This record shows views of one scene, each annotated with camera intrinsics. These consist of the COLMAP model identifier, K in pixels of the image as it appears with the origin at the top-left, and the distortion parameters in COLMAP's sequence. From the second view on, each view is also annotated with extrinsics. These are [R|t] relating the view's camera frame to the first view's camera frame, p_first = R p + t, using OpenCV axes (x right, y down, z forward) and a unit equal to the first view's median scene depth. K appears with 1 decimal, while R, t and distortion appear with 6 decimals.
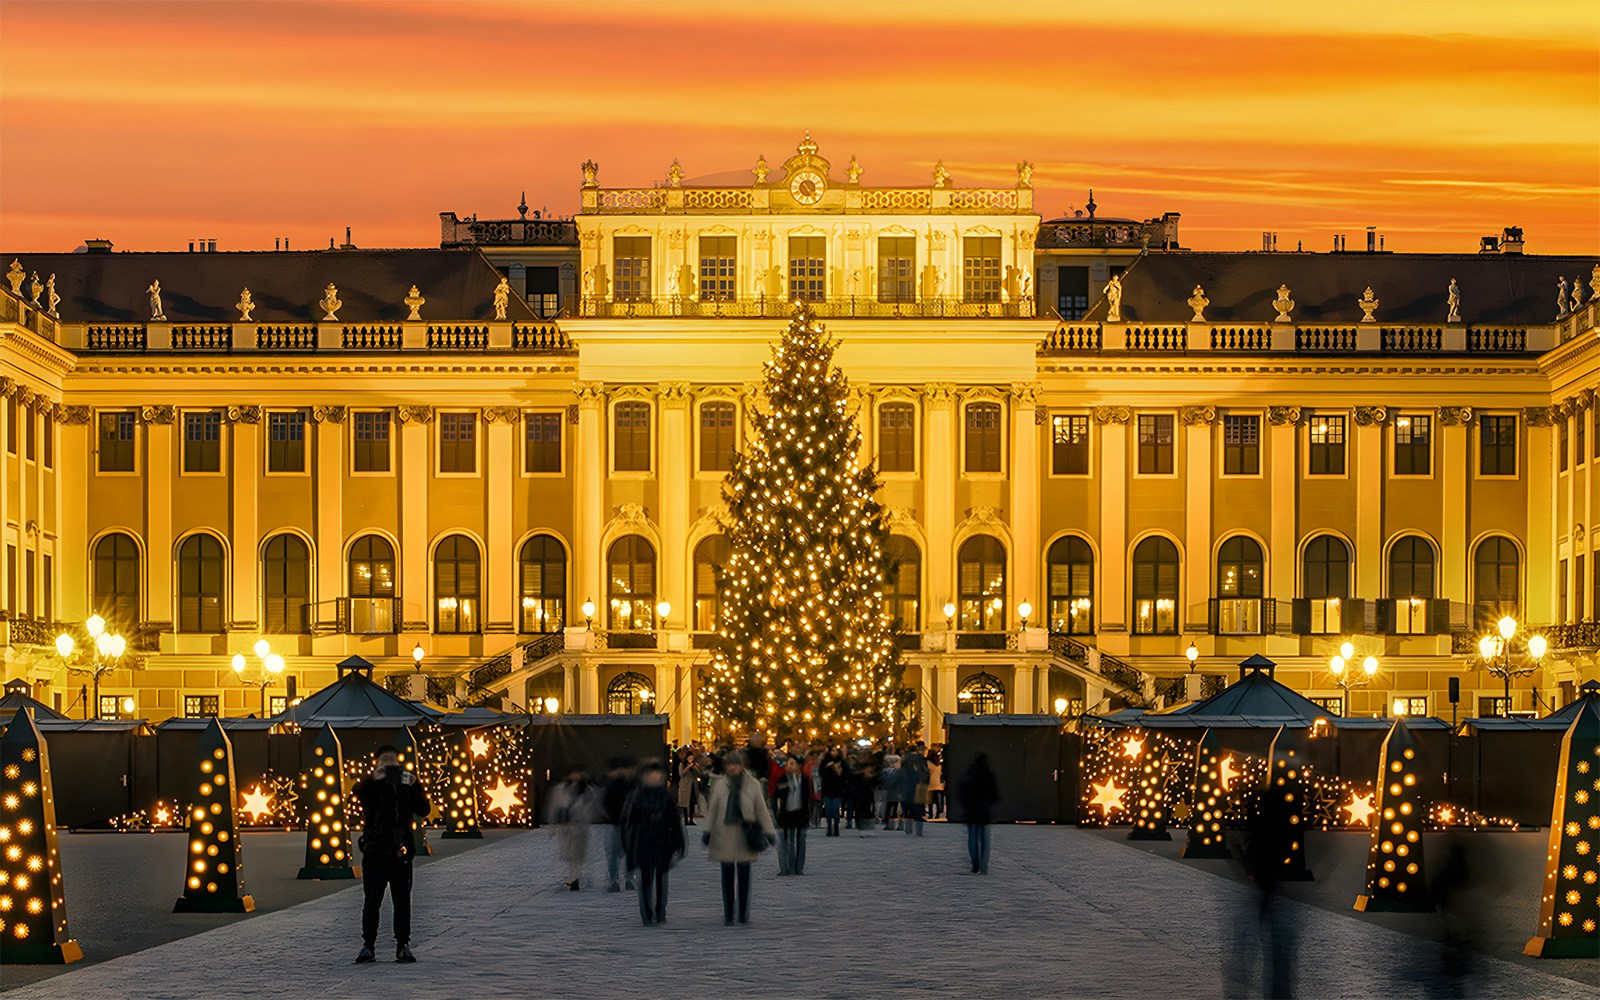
lens RADIAL K [[2707.4, 0, 800.0], [0, 2707.4, 500.0], [0, 0, 1]] dist [0.027524, 0.056266]
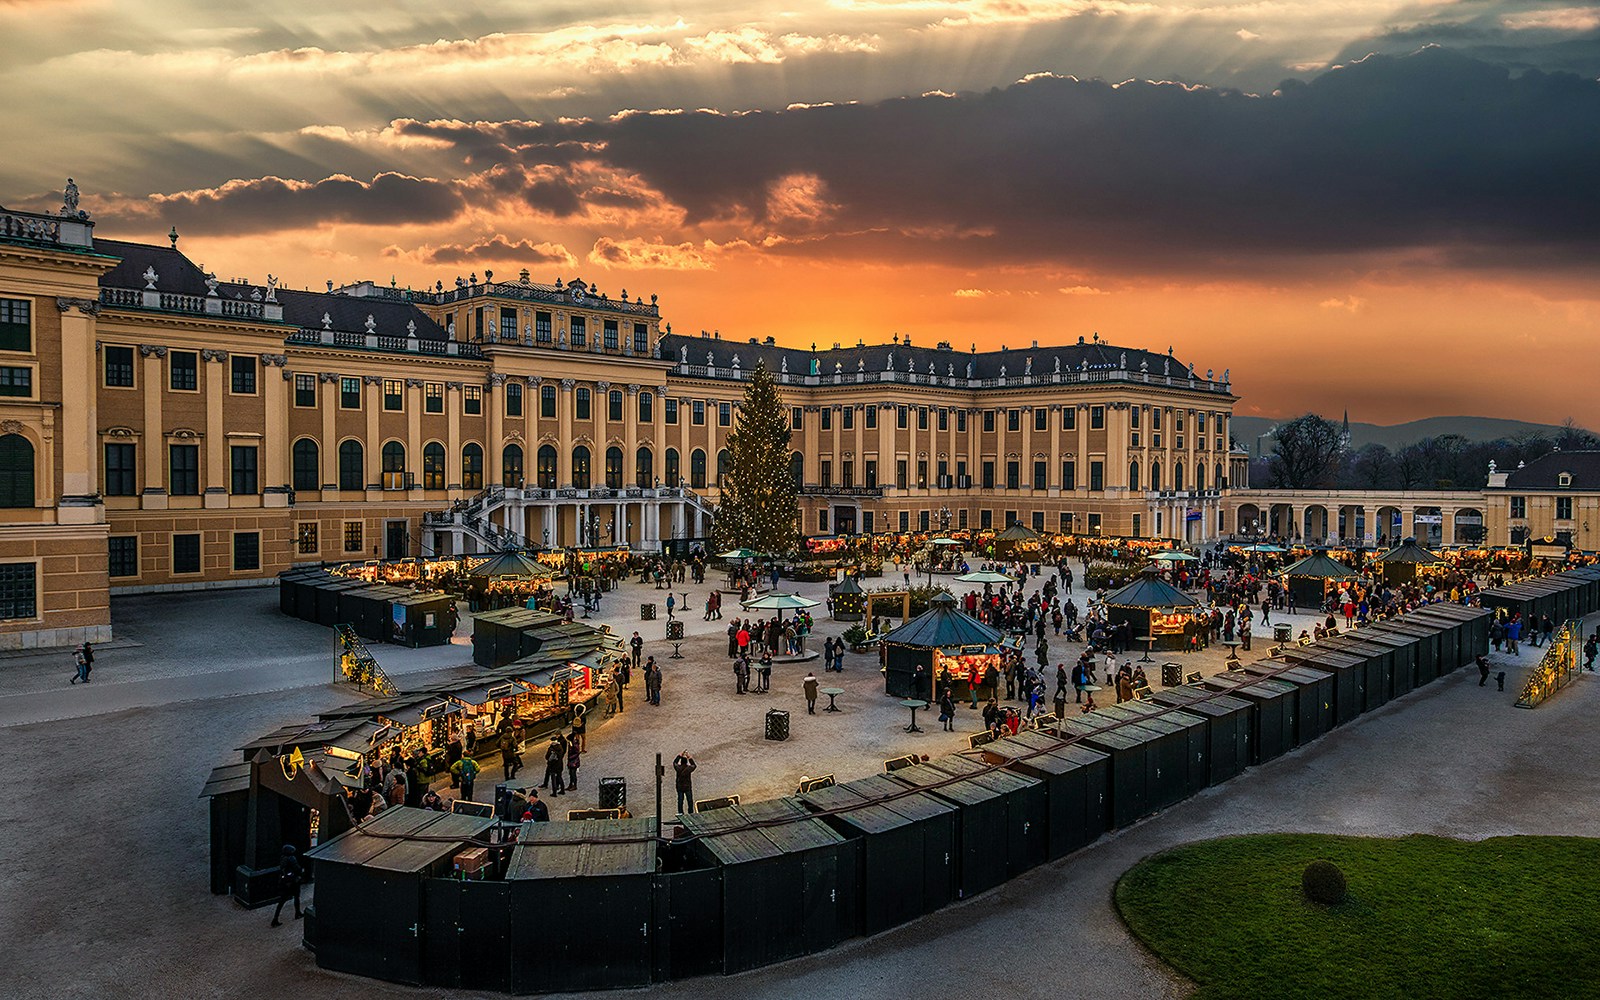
lens RADIAL K [[2707.4, 0, 800.0], [0, 2707.4, 500.0], [0, 0, 1]] dist [0.027524, 0.056266]
pose [[0.382407, -0.008169, 0.923958, -1.923848], [-0.032820, 0.999210, 0.022418, 0.001020], [-0.923411, -0.038897, 0.381836, -0.061763]]
